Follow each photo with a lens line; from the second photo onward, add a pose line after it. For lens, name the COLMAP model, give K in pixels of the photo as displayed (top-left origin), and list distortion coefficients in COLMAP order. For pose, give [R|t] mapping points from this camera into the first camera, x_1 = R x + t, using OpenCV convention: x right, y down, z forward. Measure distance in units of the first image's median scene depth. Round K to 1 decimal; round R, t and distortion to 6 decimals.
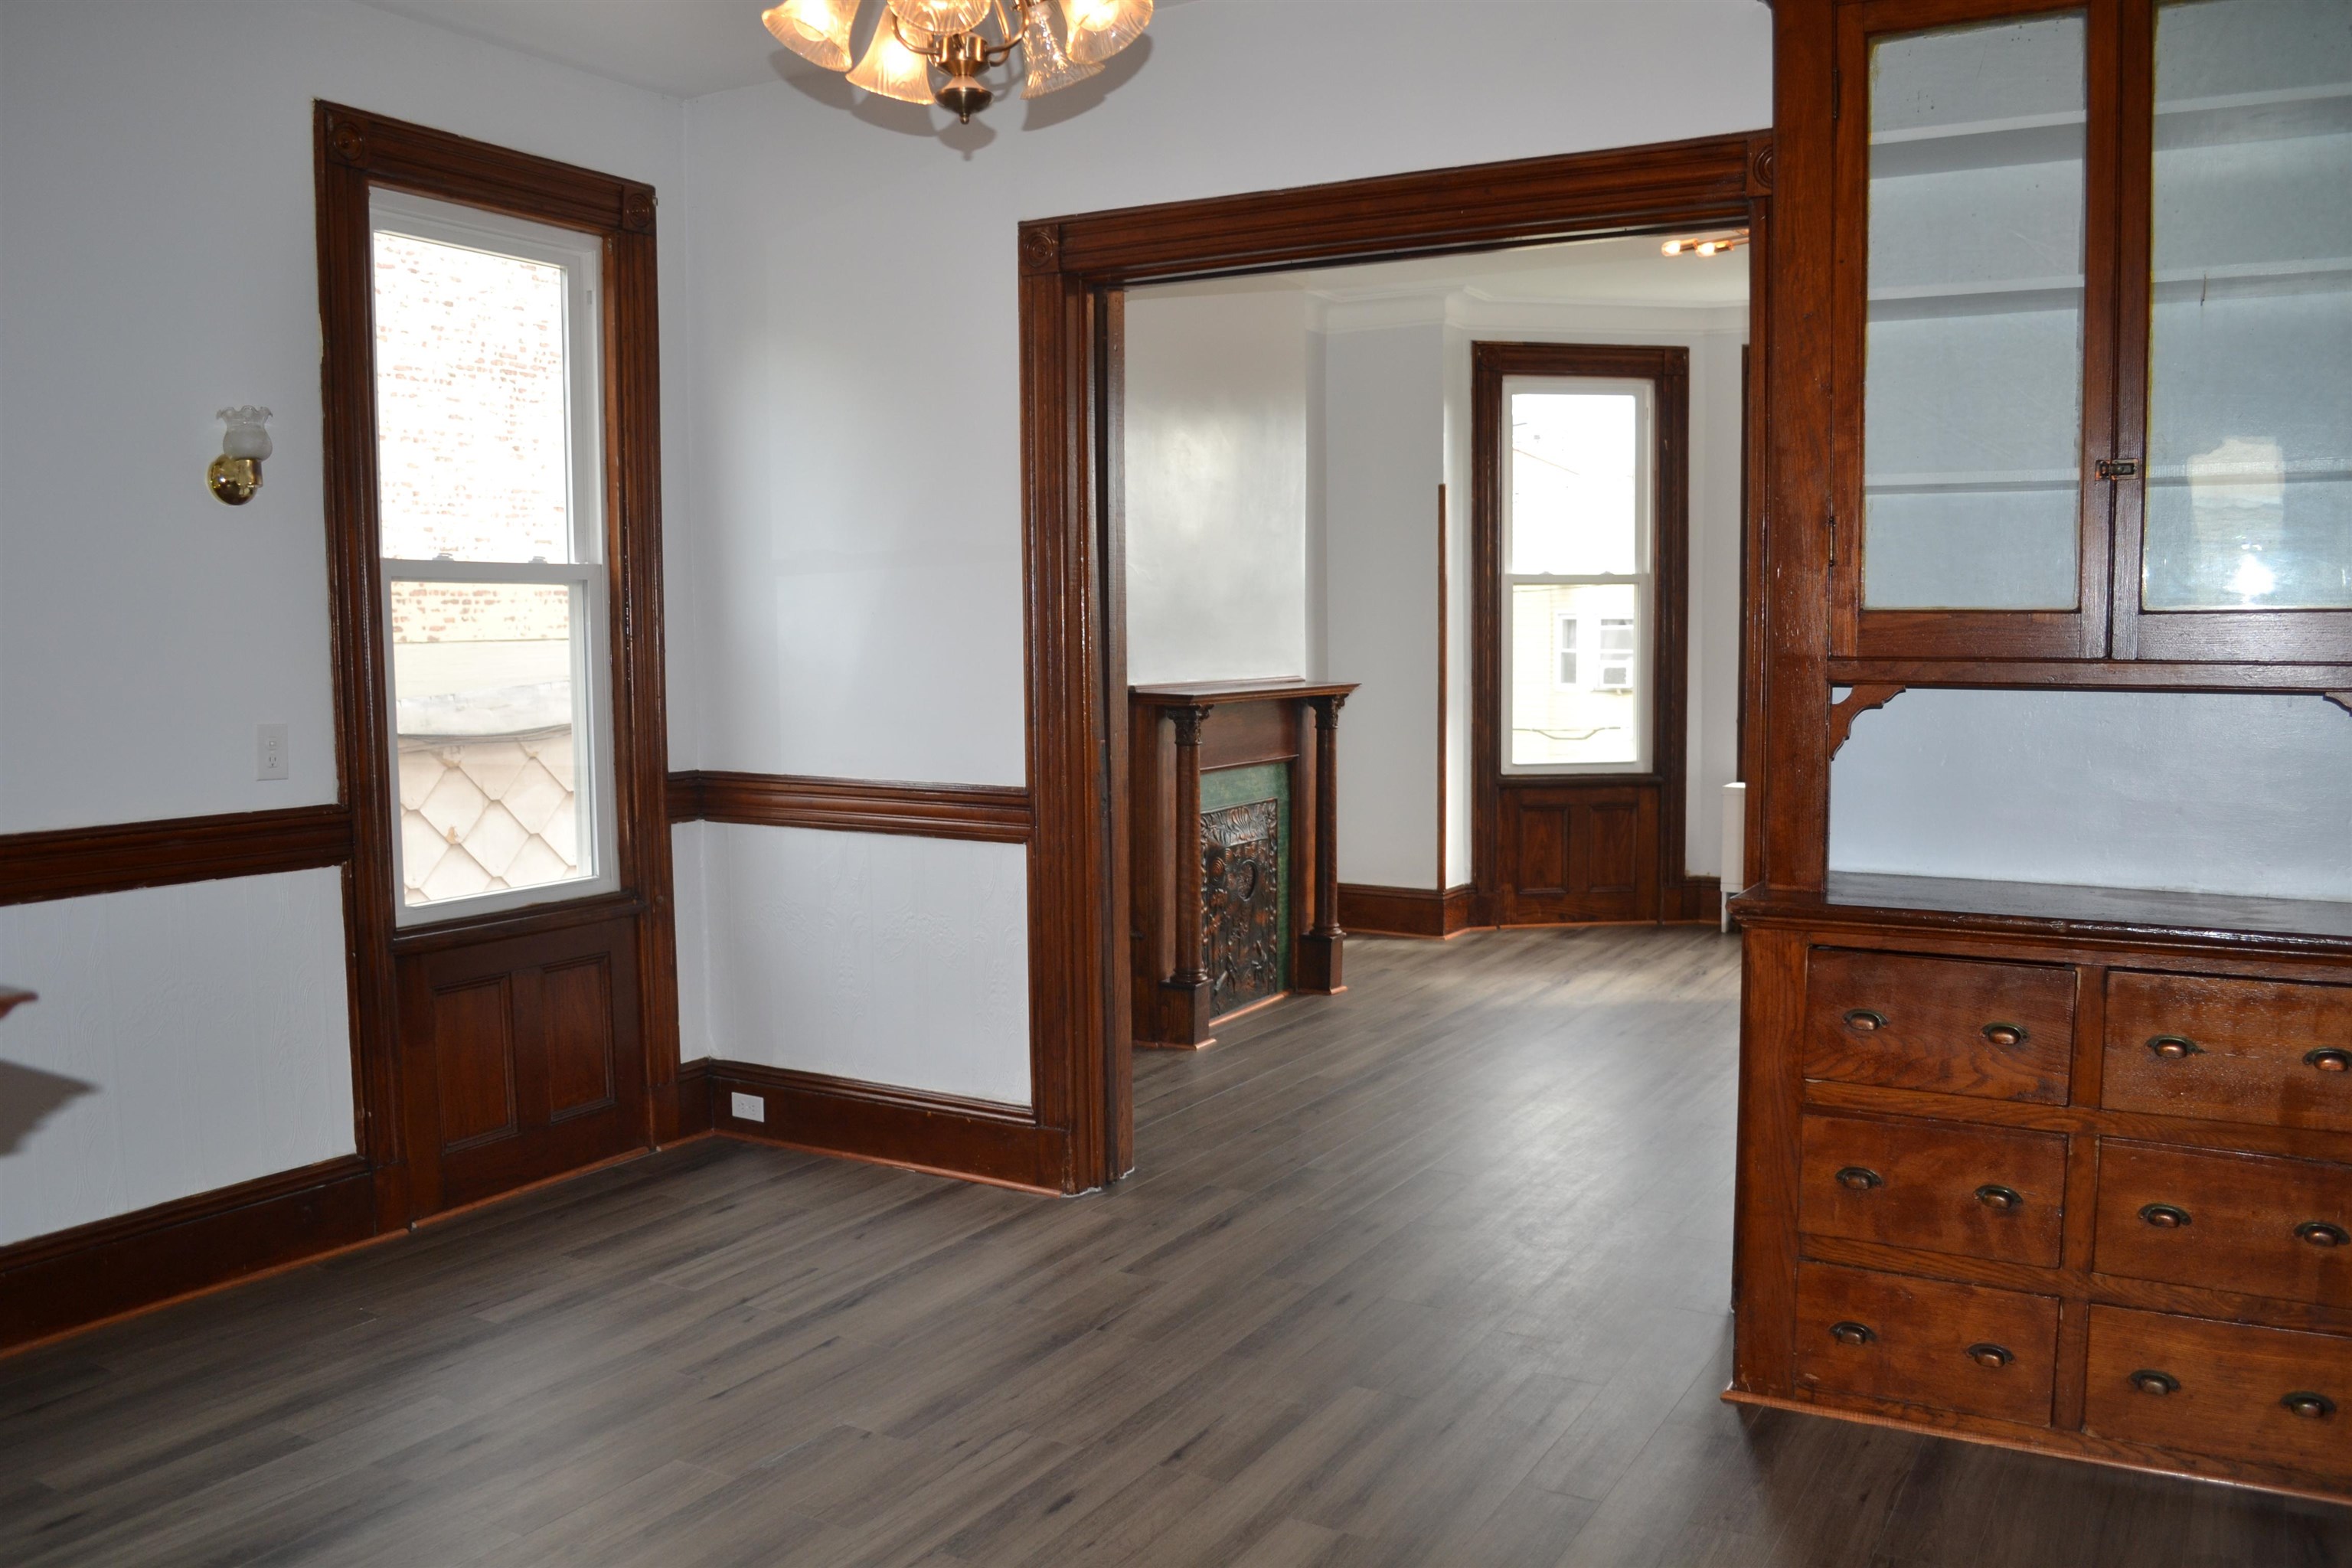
lens RADIAL K [[1877.4, 0, 1176.0], [0, 1877.4, 784.0], [0, 0, 1]] dist [-0.037279, 0.001131]
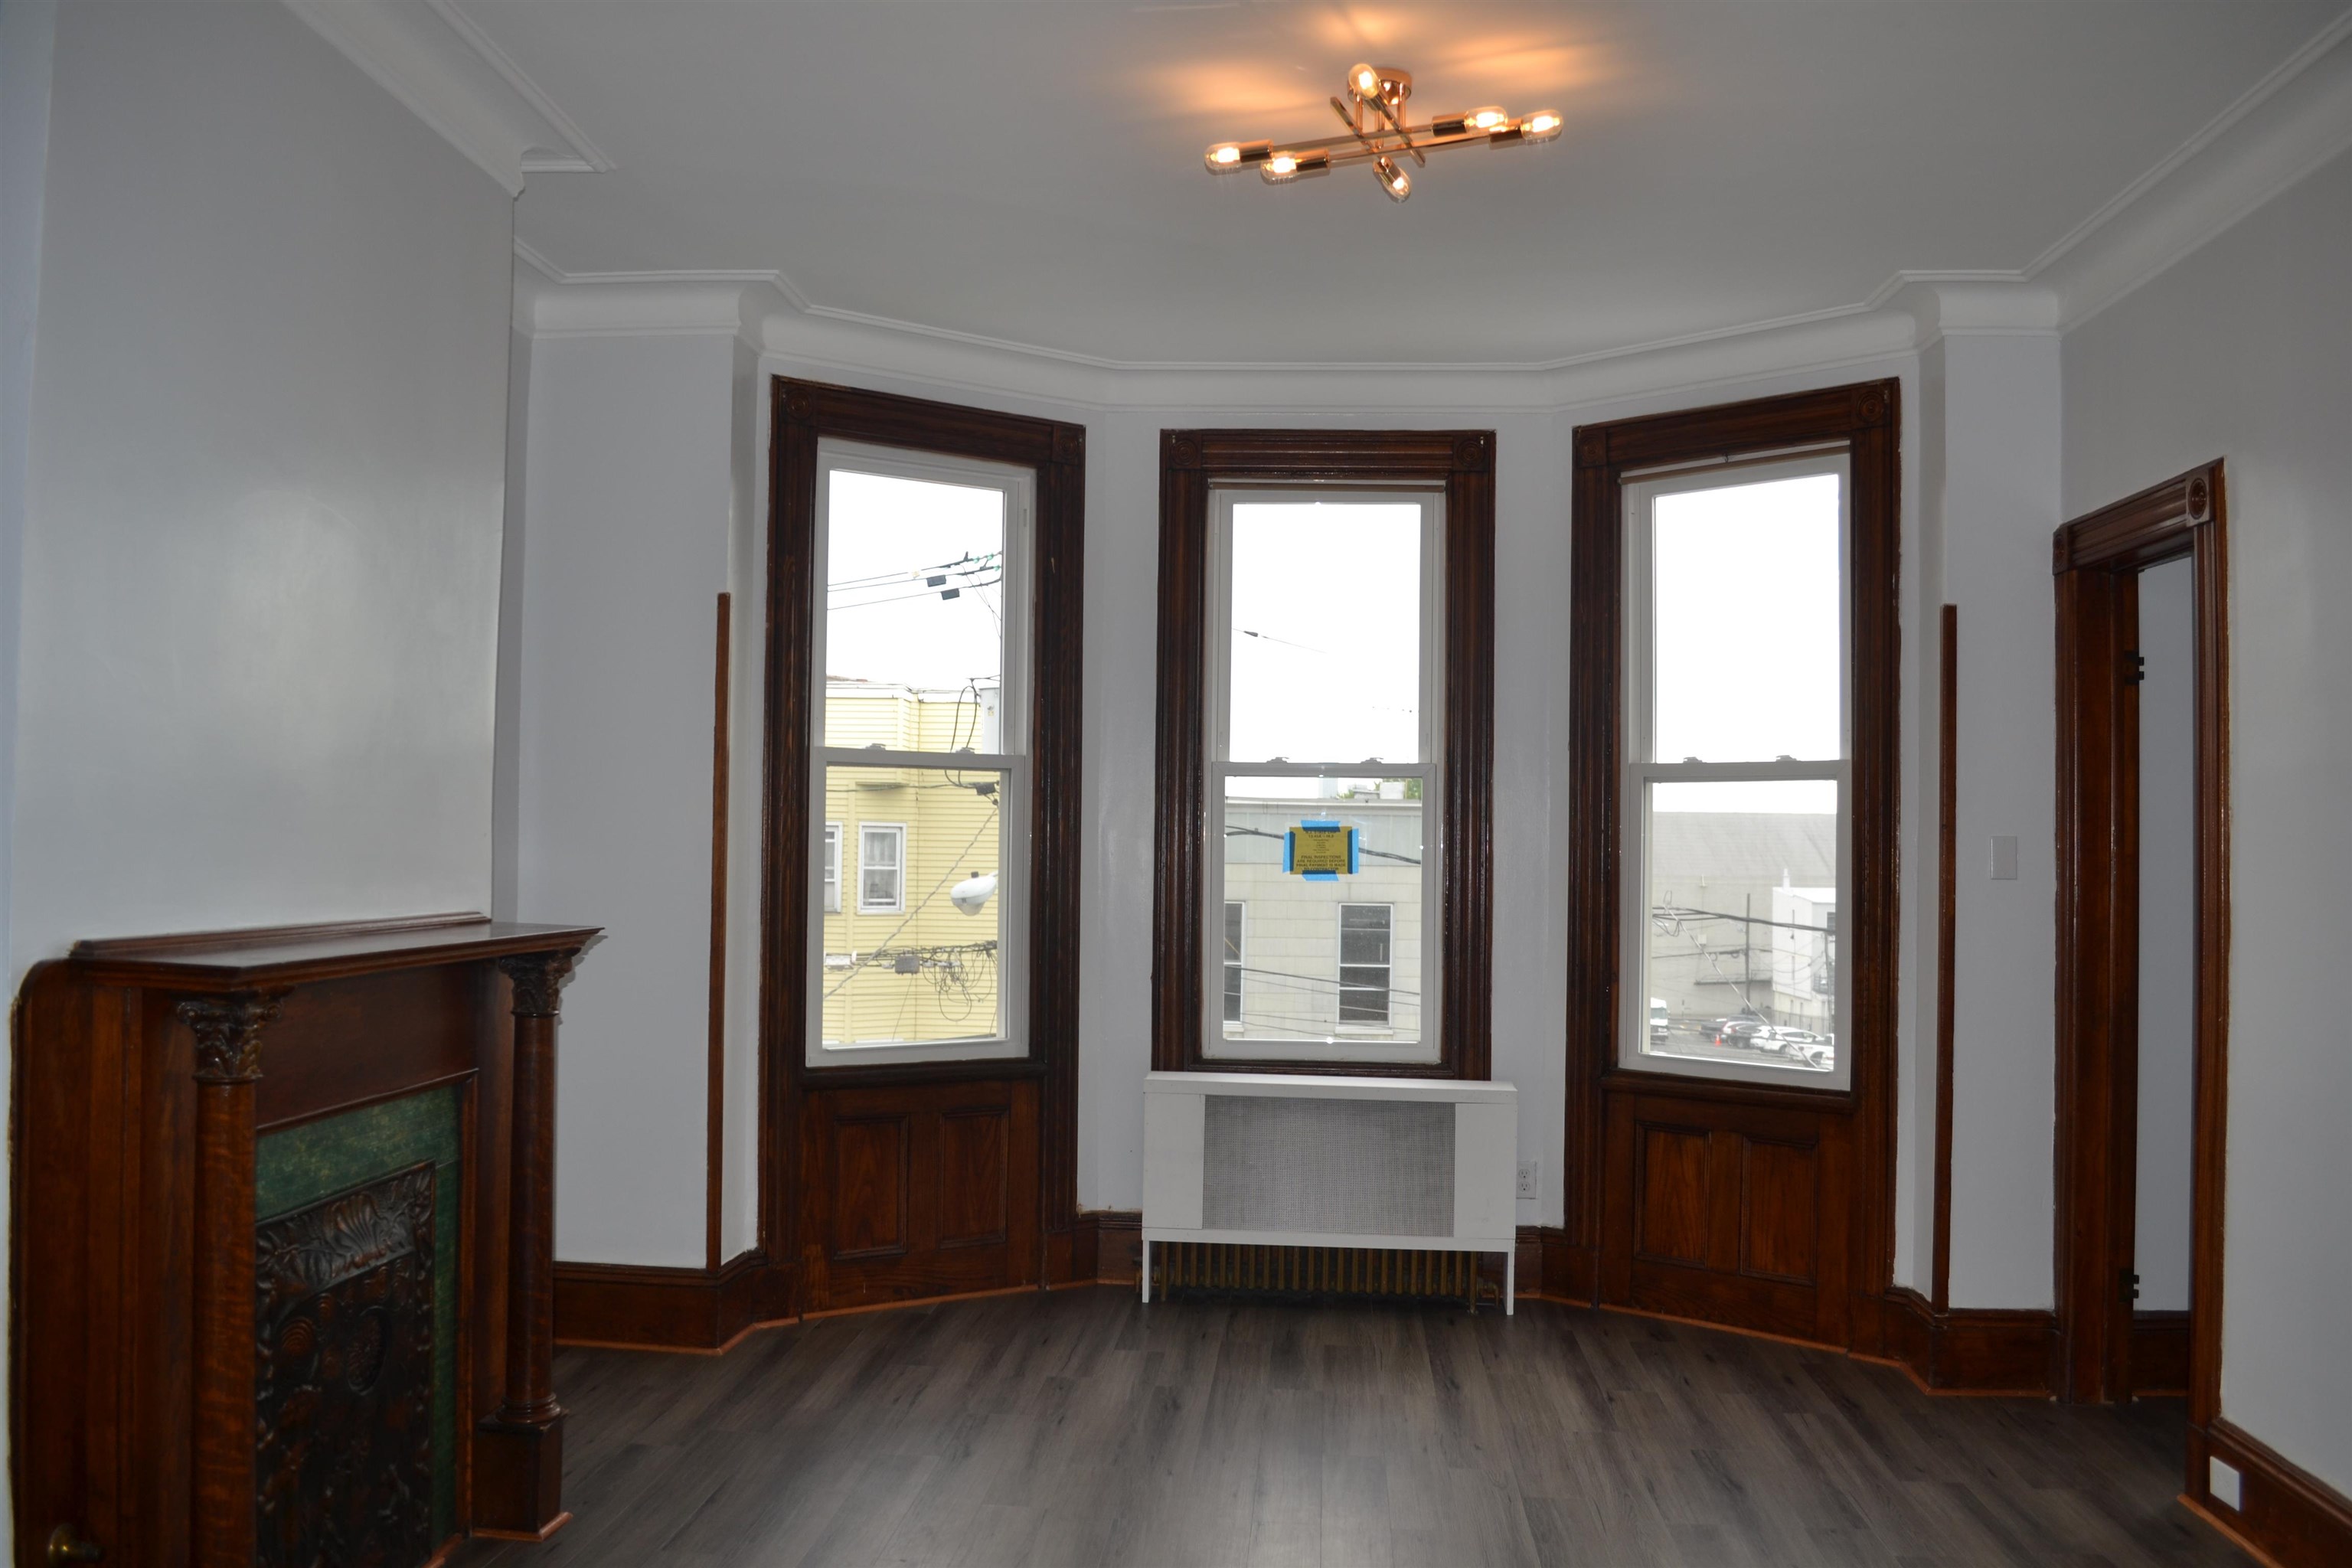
lens RADIAL K [[1885.9, 0, 1165.9], [0, 1885.9, 804.5], [0, 0, 1]] dist [-0.082566, 0.010499]
pose [[0.903710, 0.030197, 0.427078, 0.013385], [0.013870, 0.994921, -0.099696, -0.027952], [-0.427920, 0.096020, 0.898702, 0.380817]]
